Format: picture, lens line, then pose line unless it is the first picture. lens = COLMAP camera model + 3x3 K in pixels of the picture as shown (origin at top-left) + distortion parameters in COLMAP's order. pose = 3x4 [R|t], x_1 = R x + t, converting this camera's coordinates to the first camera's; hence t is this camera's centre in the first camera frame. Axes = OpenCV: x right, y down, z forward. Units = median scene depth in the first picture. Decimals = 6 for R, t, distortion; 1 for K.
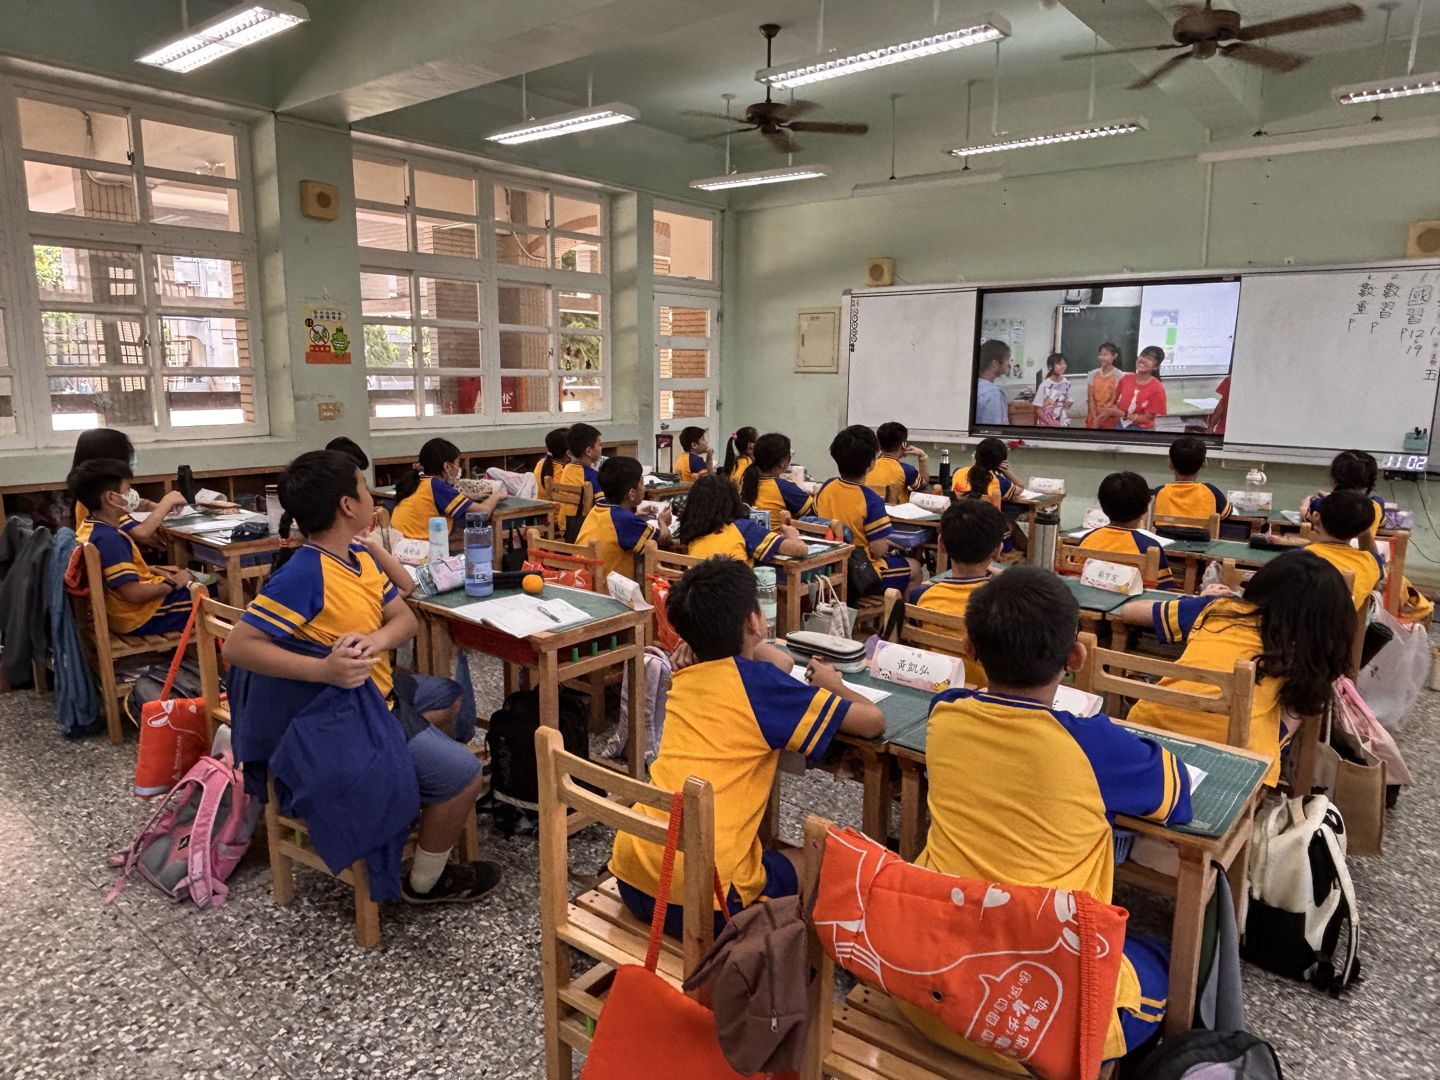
lens RADIAL K [[942.3, 0, 720.0], [0, 942.3, 540.0], [0, 0, 1]] dist [0.027978, -0.002229]
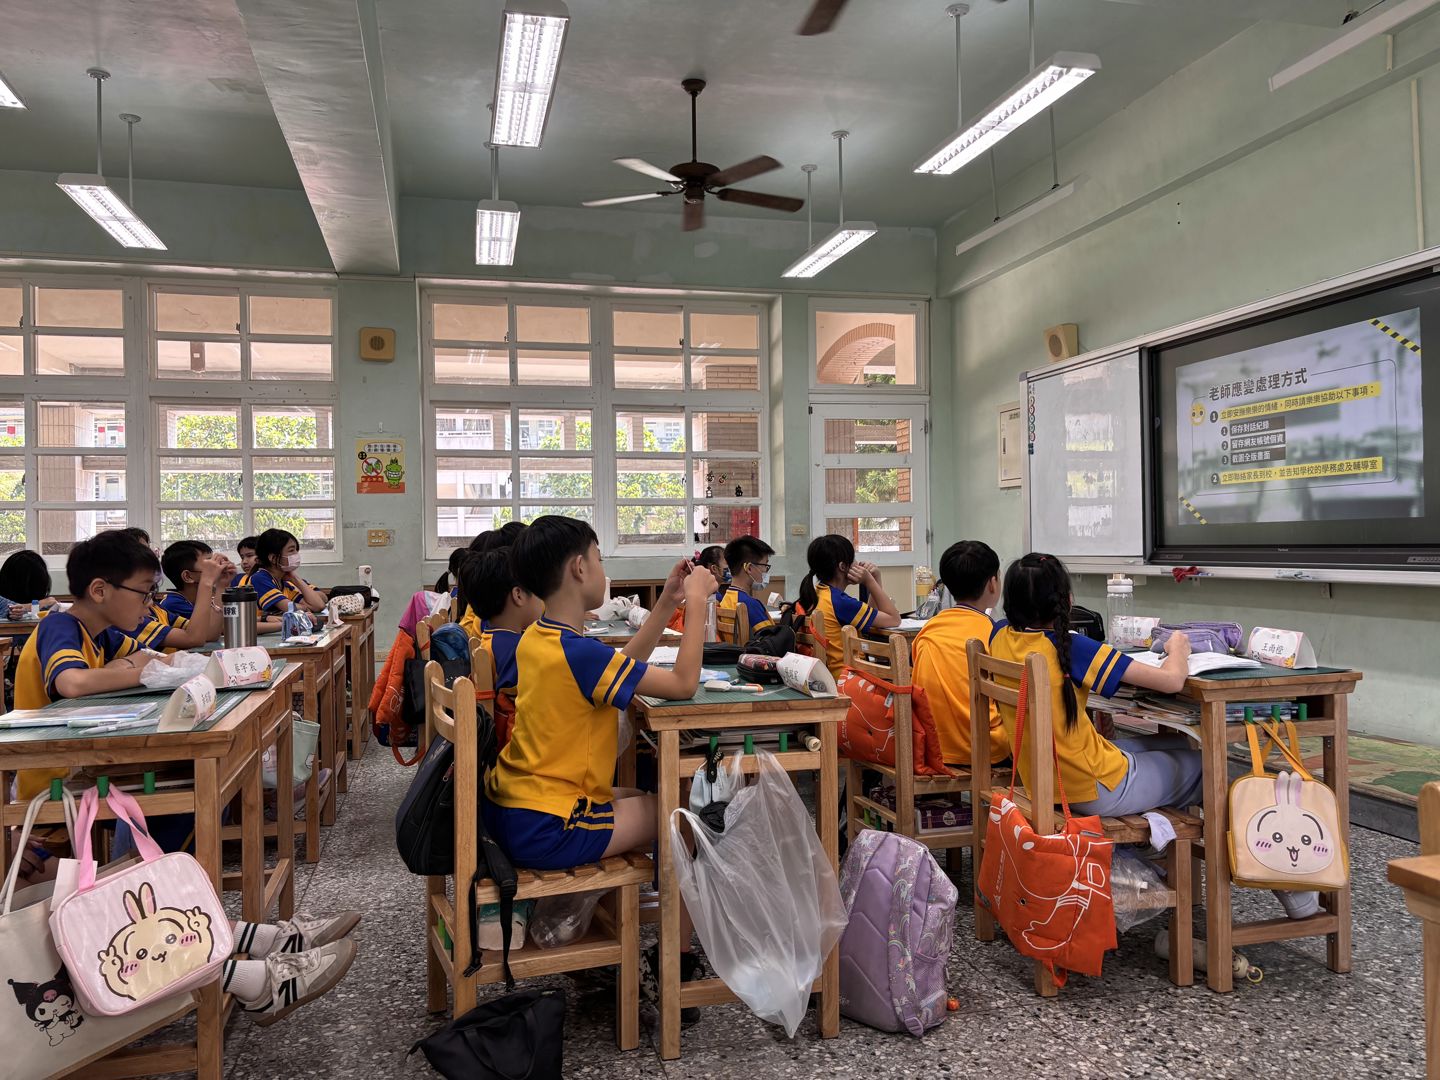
lens RADIAL K [[1055.0, 0, 720.0], [0, 1055.0, 540.0], [0, 0, 1]] dist [-0.001745, -0.003094]
pose [[0.804531, -0.021077, -0.593537, 0.434271], [-0.080642, 0.986238, -0.144332, 0.002553], [0.588411, 0.163983, 0.791759, 0.227630]]
